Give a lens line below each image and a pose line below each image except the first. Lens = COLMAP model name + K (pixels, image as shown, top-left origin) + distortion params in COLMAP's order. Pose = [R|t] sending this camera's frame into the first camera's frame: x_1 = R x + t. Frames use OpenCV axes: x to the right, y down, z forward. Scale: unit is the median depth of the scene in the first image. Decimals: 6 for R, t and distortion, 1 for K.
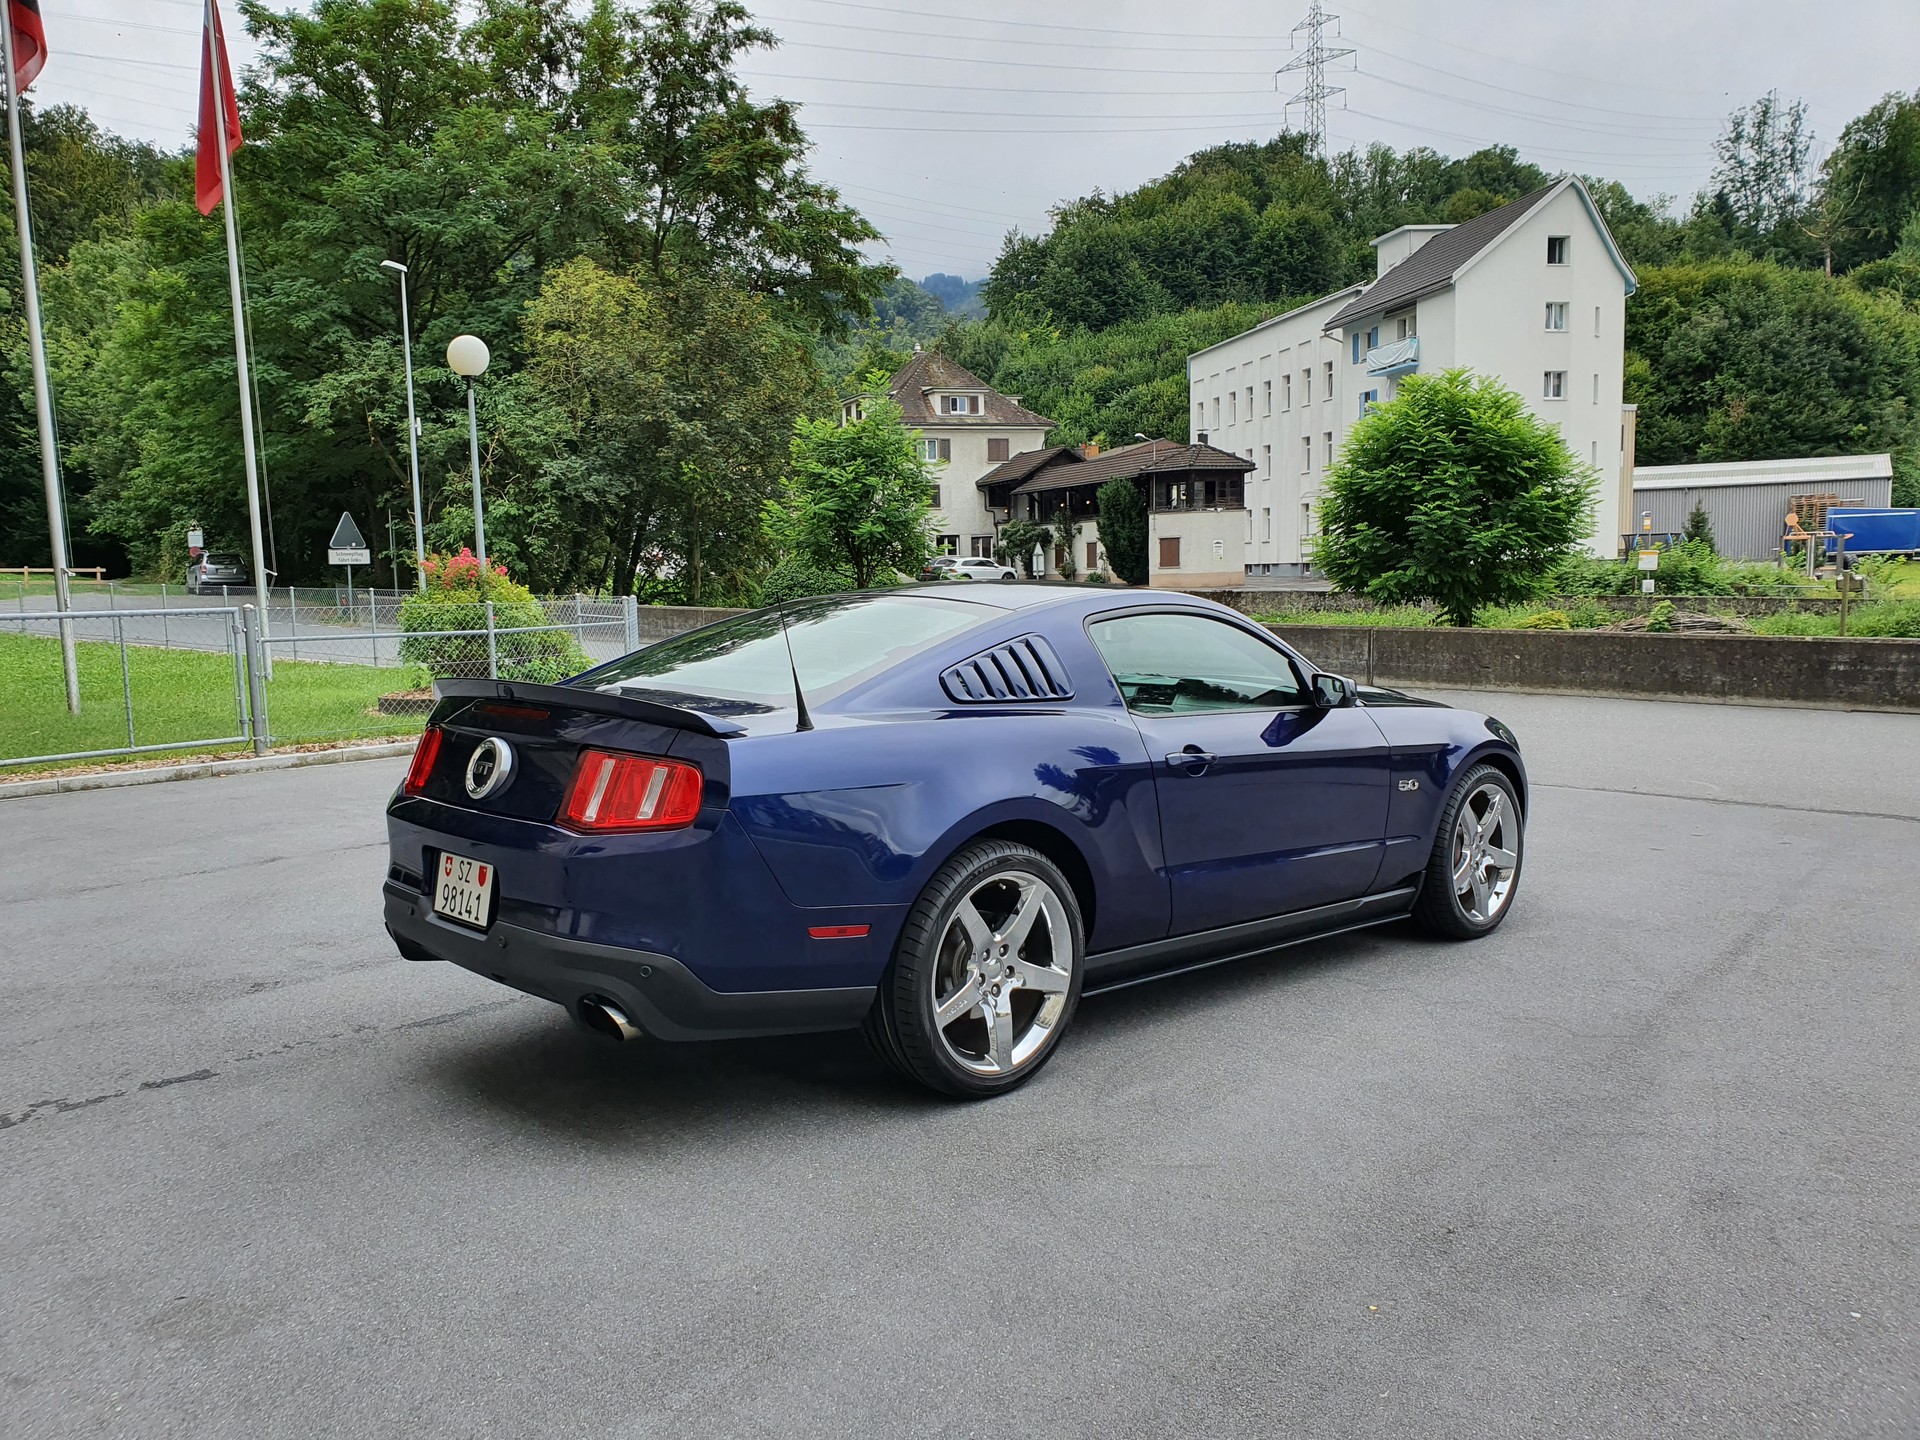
lens RADIAL K [[1423.2, 0, 960.0], [0, 1423.2, 720.0], [0, 0, 1]] dist [0.034911, -0.000540]
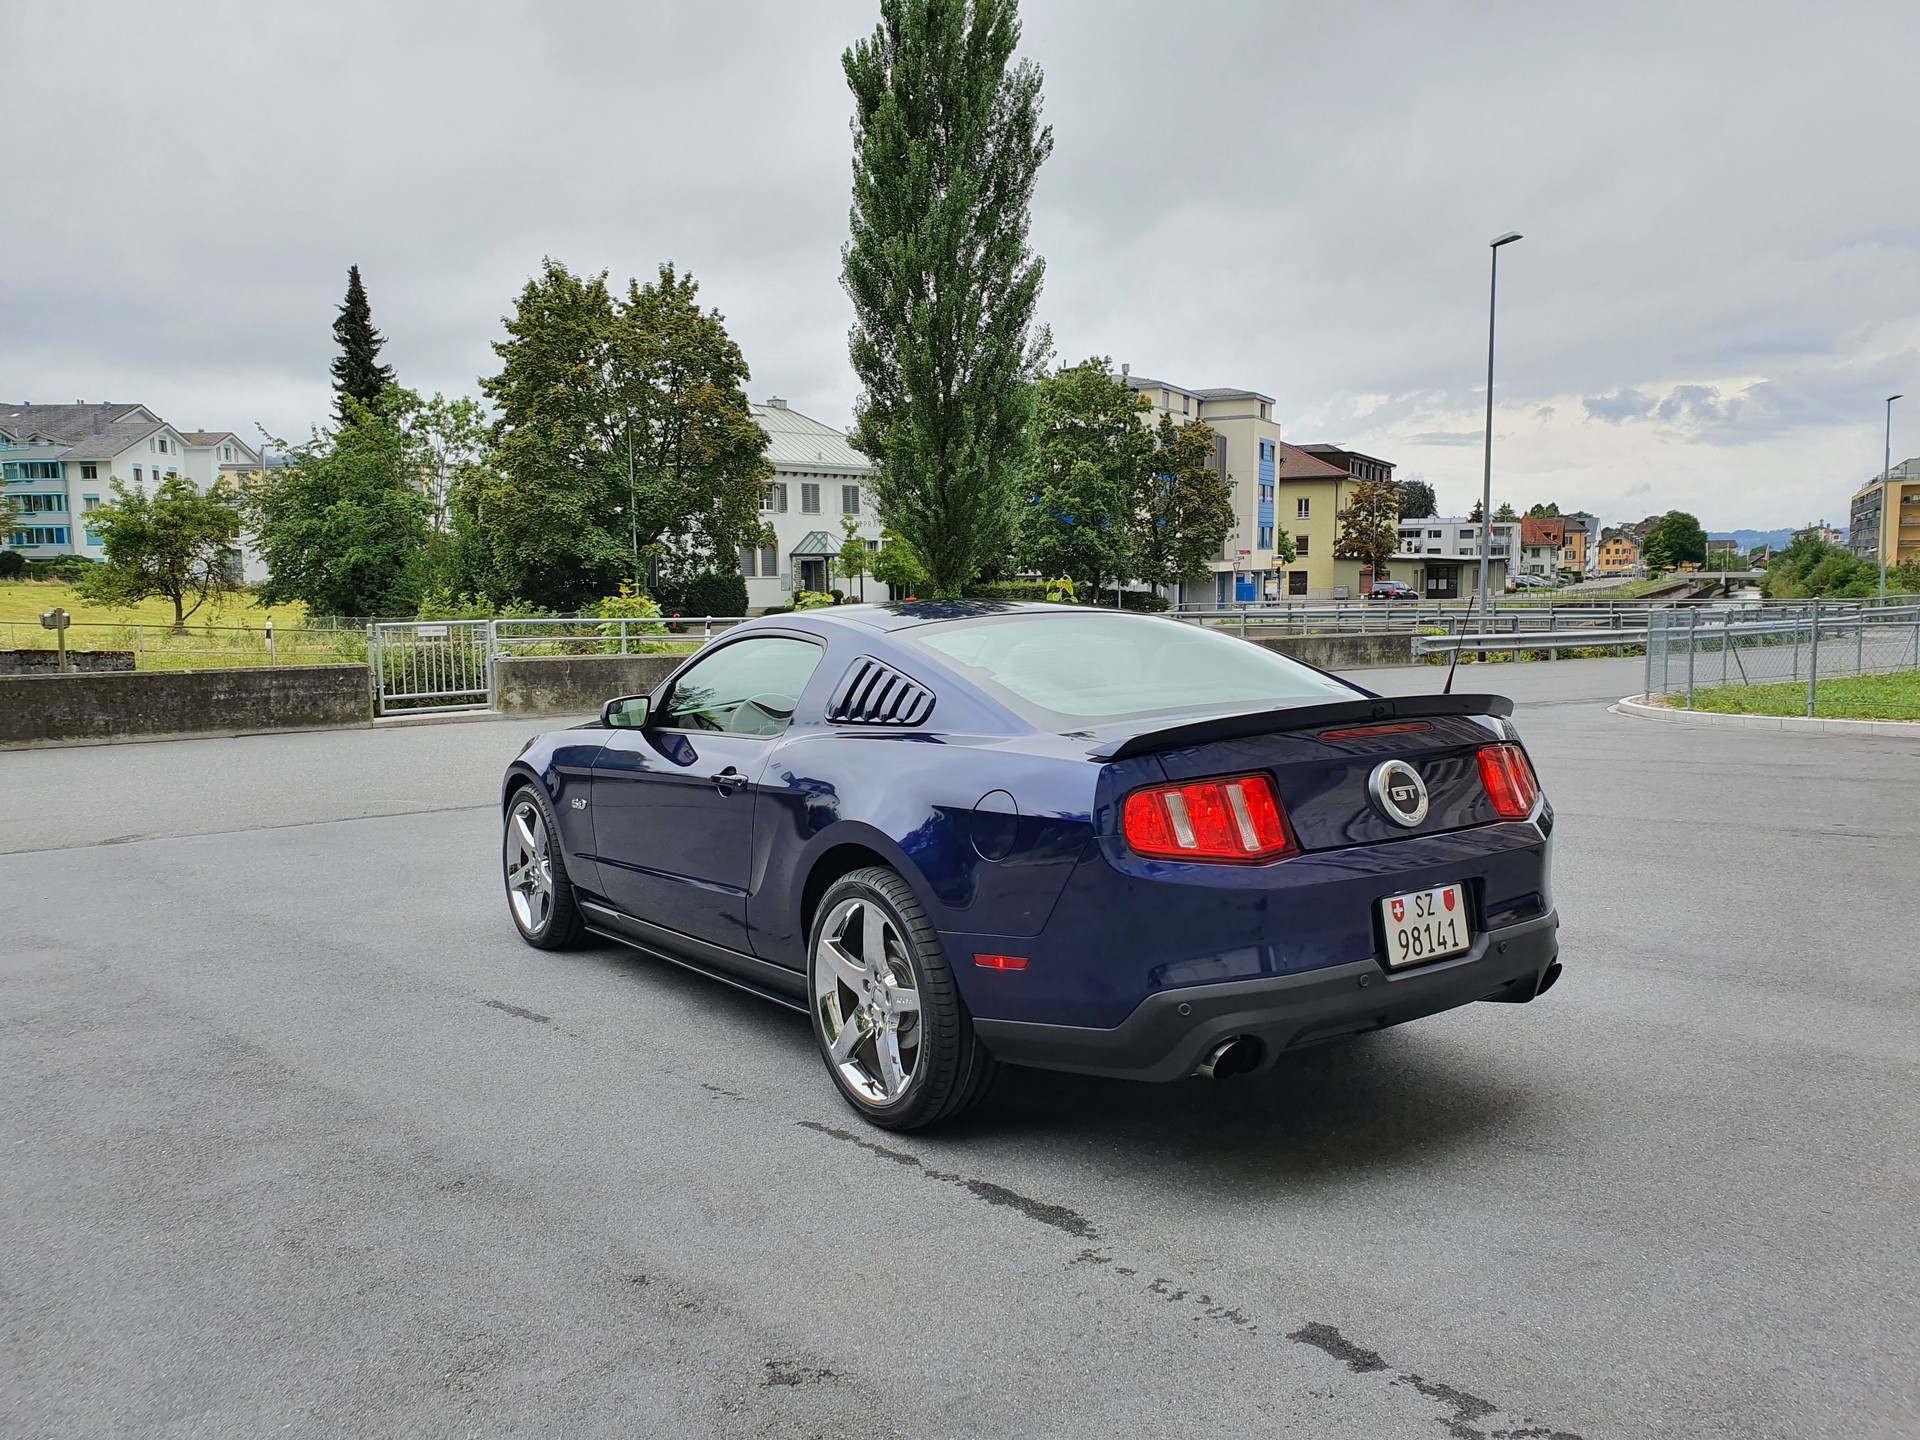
lens RADIAL K [[1423.2, 0, 960.0], [0, 1423.2, 720.0], [0, 0, 1]] dist [0.034911, -0.000540]
pose [[0.205170, -0.085534, 0.974982, -0.304416], [0.113509, 0.991531, 0.063099, -0.024559], [-0.972122, 0.097723, 0.213141, 0.254599]]
